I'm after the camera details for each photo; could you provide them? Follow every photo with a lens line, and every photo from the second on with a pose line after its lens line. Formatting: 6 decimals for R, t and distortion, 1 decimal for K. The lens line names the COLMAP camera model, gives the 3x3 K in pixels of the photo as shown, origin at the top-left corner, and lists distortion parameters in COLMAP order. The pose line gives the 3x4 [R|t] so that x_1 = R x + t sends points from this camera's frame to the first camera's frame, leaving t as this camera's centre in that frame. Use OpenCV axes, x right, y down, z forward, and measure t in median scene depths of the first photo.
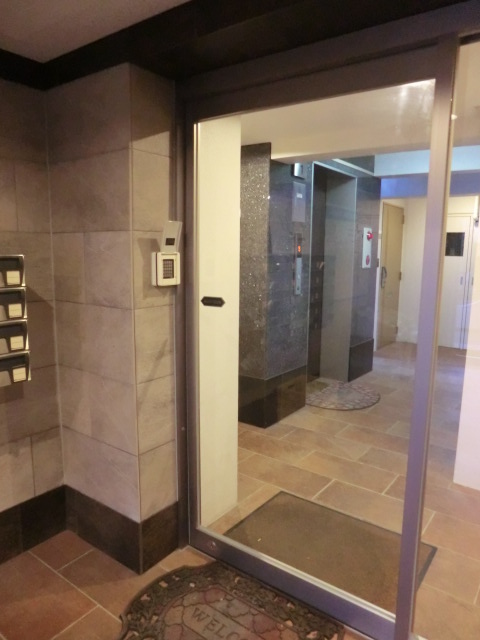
lens RADIAL K [[467.7, 0, 241.2], [0, 467.7, 320.1], [0, 0, 1]] dist [-0.065090, 0.056176]
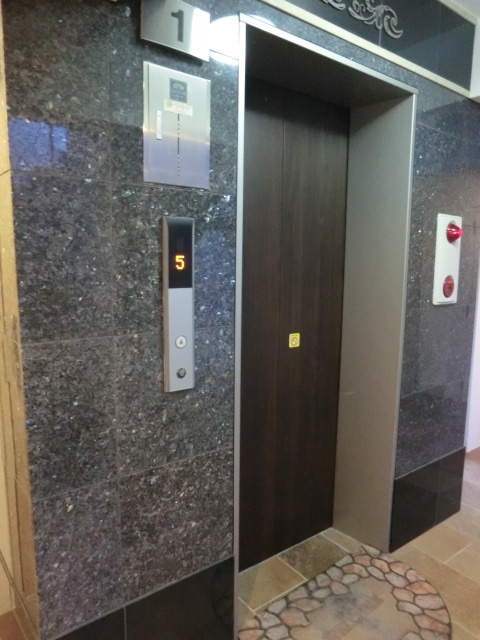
lens RADIAL K [[467.7, 0, 236.5], [0, 467.7, 321.2], [0, 0, 1]] dist [-0.065090, 0.056176]
pose [[0.960892, 0.040123, -0.274000, 0.202890], [-0.044730, 0.998943, -0.010584, -0.083122], [0.273286, 0.022426, 0.961671, 0.526251]]
